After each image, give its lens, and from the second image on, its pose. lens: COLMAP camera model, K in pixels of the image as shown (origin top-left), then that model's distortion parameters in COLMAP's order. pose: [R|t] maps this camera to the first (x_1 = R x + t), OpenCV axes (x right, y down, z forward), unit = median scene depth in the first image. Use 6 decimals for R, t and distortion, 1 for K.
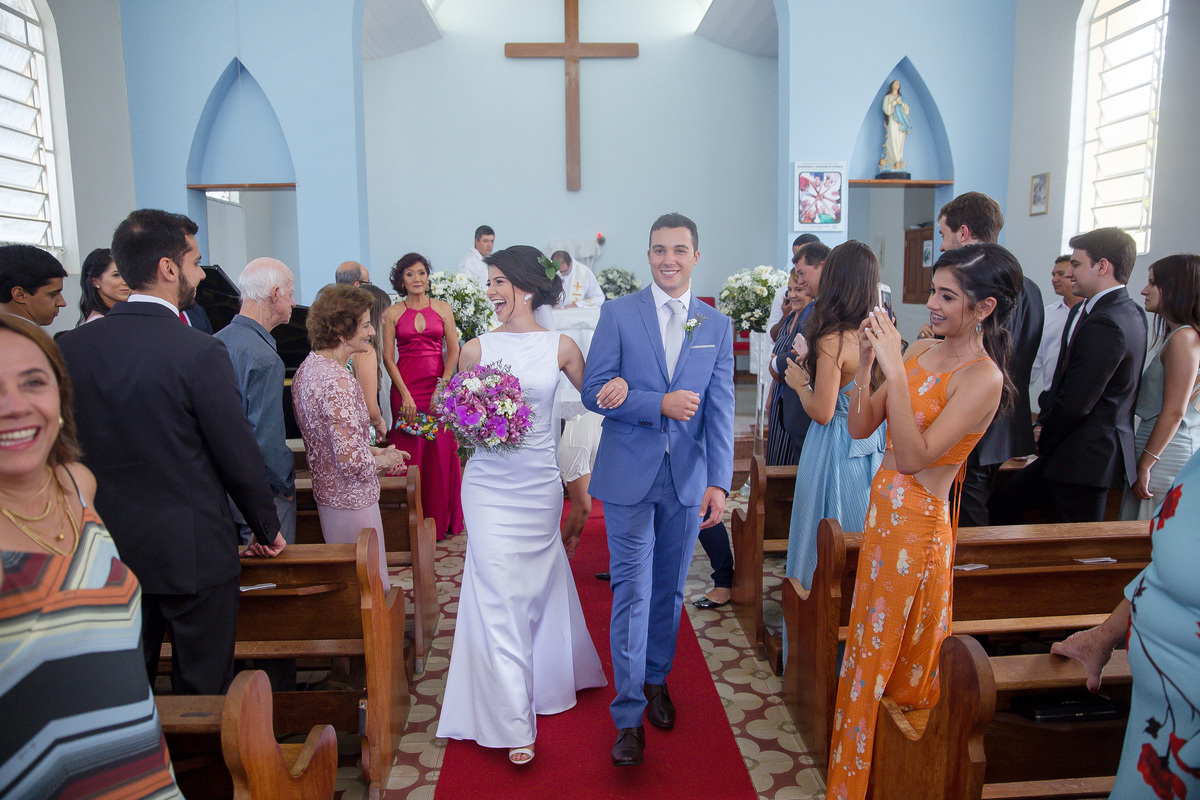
lens RADIAL K [[803.6, 0, 600.0], [0, 803.6, 400.0], [0, 0, 1]] dist [-0.098994, 0.067654]
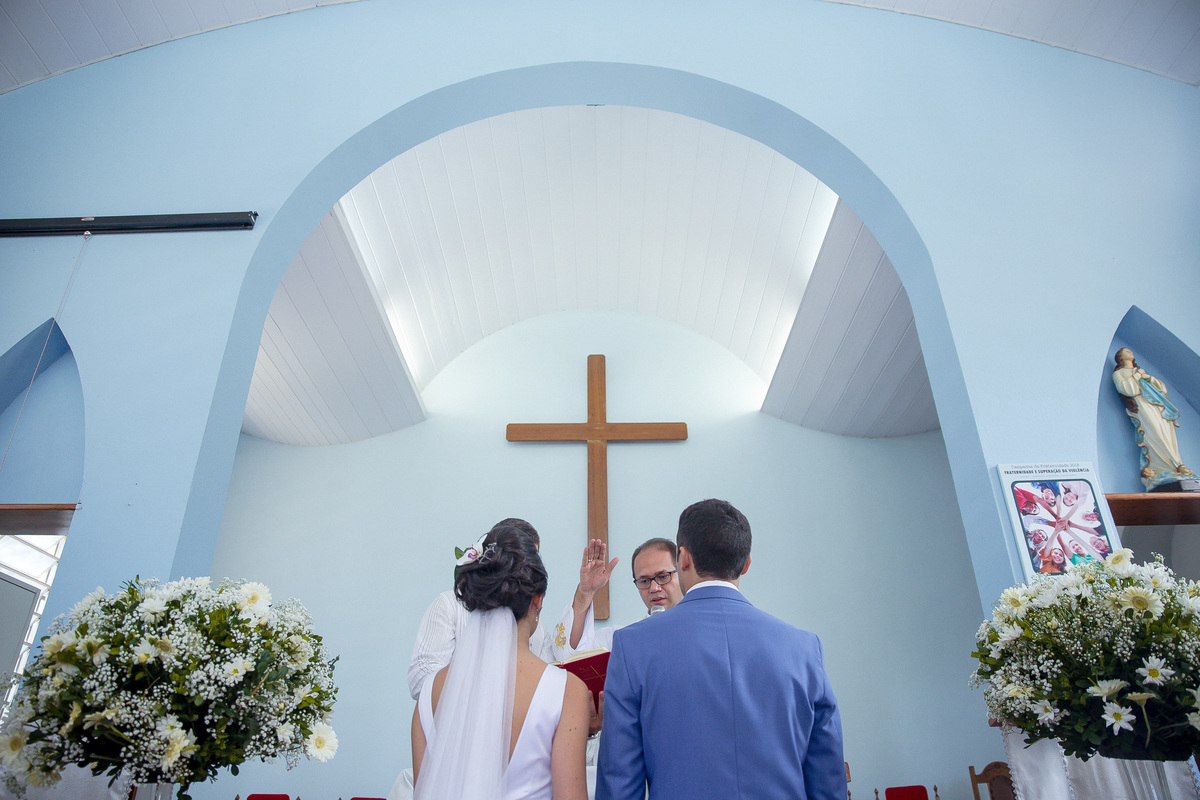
lens RADIAL K [[803.6, 0, 600.0], [0, 803.6, 400.0], [0, 0, 1]] dist [-0.098994, 0.067654]
pose [[0.999238, -0.013165, -0.036747, -0.006188], [-0.012222, 0.788553, -0.614845, -0.000901], [0.037071, 0.614825, 0.787792, 0.533527]]
